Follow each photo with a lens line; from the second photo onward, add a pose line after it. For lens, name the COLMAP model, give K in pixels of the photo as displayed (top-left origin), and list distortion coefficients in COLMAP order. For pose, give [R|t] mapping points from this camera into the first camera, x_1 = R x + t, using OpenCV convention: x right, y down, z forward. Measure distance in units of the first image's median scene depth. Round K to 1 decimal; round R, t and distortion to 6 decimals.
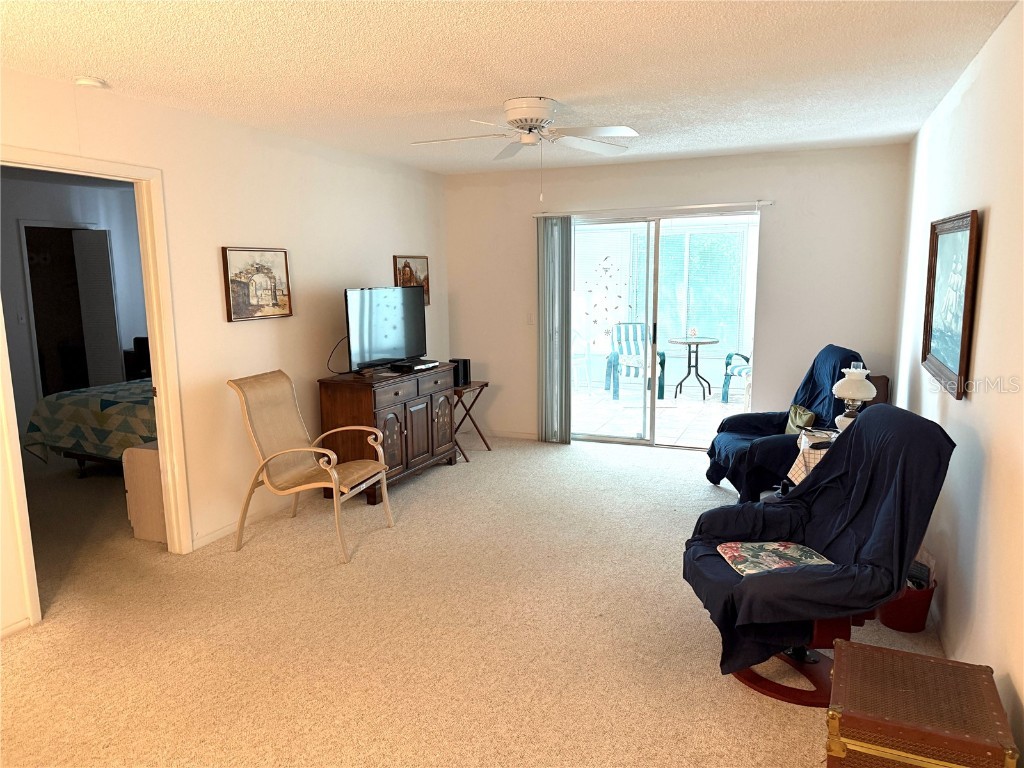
lens RADIAL K [[727.9, 0, 511.7], [0, 727.9, 383.7], [0, 0, 1]] dist [0.107979, -0.148150]
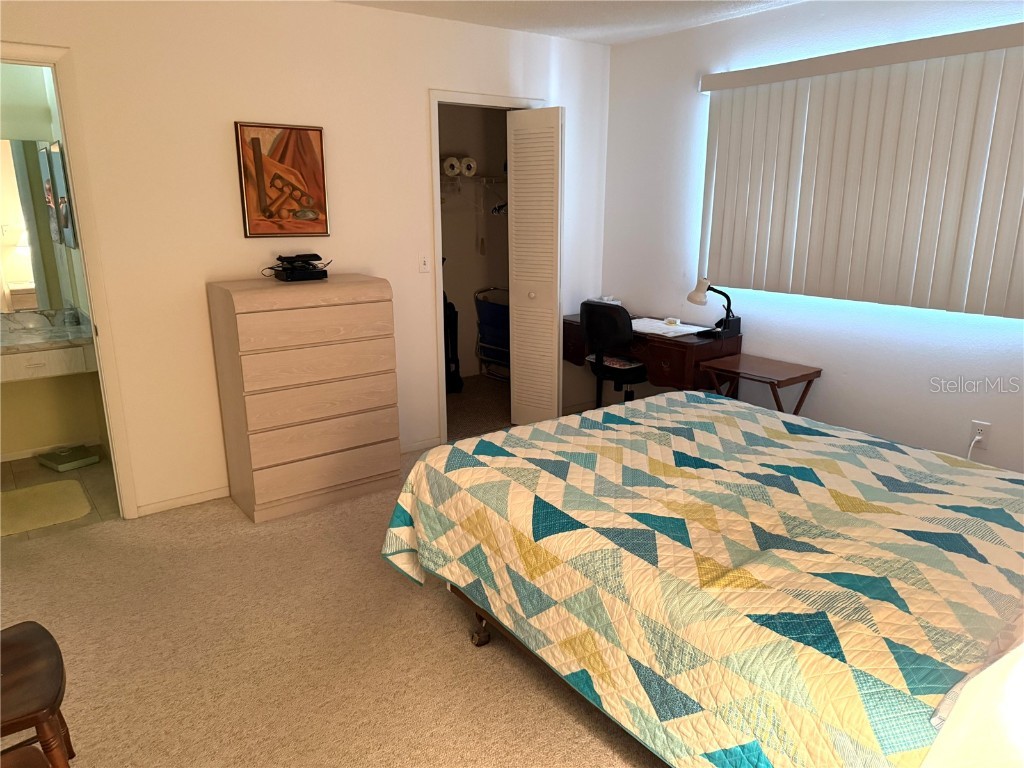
lens RADIAL K [[727.9, 0, 511.7], [0, 727.9, 383.7], [0, 0, 1]] dist [0.107979, -0.148150]
pose [[0.869795, 0.131216, -0.475647, -0.381974], [-0.083873, 0.989281, 0.119537, -0.084076], [0.486233, -0.064079, 0.871476, 0.648059]]
